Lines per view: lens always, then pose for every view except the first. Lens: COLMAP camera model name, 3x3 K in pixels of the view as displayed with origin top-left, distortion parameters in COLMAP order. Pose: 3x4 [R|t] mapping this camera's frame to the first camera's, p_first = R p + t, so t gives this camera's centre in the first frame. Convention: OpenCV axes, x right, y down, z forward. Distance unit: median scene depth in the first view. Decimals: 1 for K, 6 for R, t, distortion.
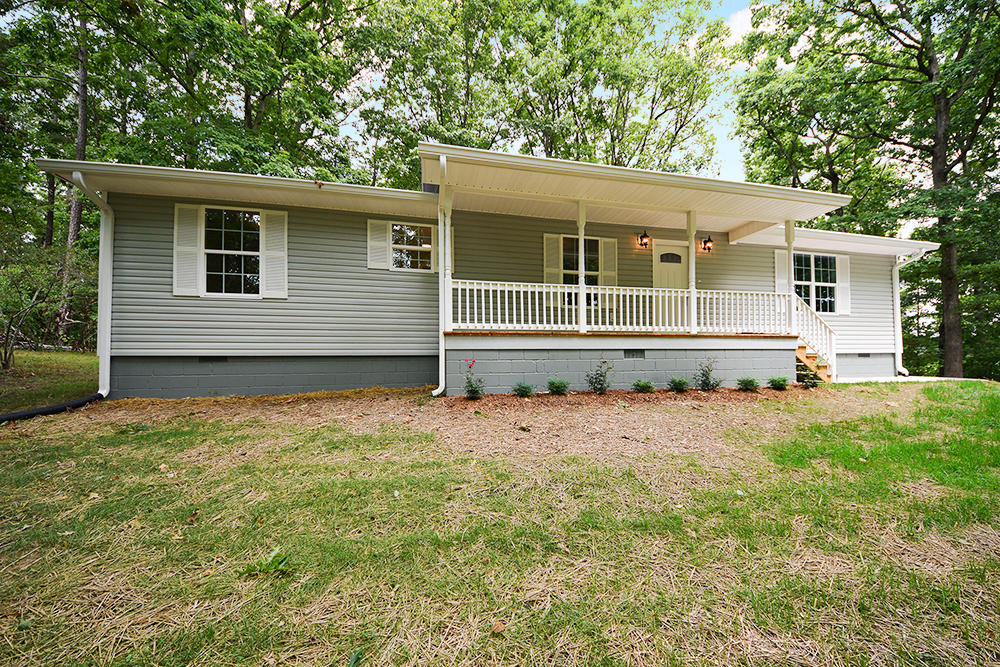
lens RADIAL K [[389.3, 0, 507.7], [0, 389.3, 341.1], [0, 0, 1]] dist [0.003476, -0.001013]
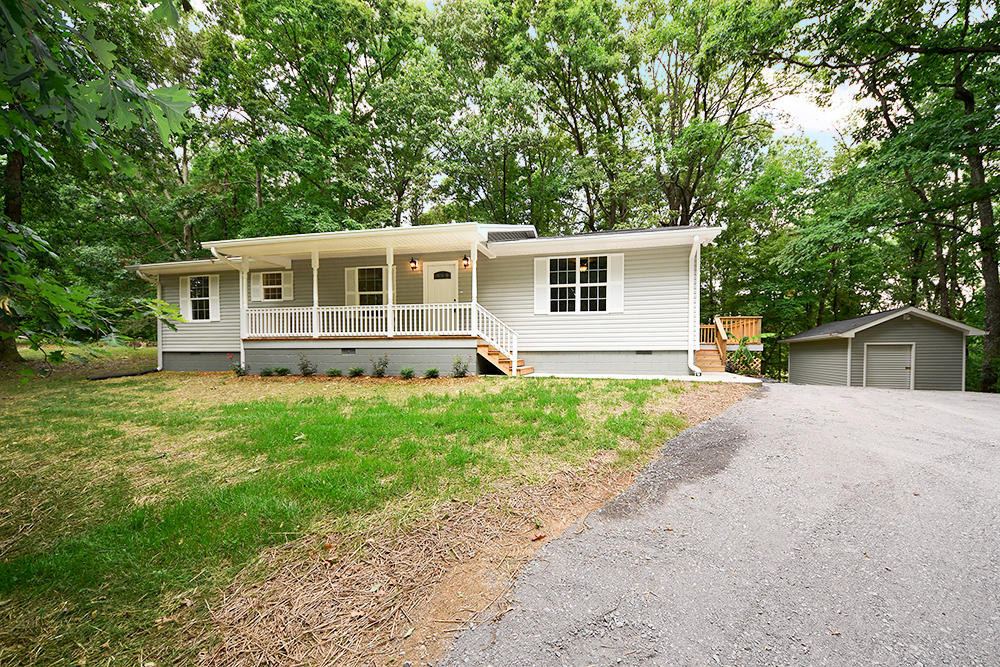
lens RADIAL K [[389.3, 0, 554.7], [0, 389.3, 347.6], [0, 0, 1]] dist [0.003476, -0.001013]
pose [[0.898406, -0.000665, -0.439165, 1.430871], [0.015063, 0.999457, 0.029301, -0.010360], [0.438908, -0.032940, 0.897928, 0.014497]]
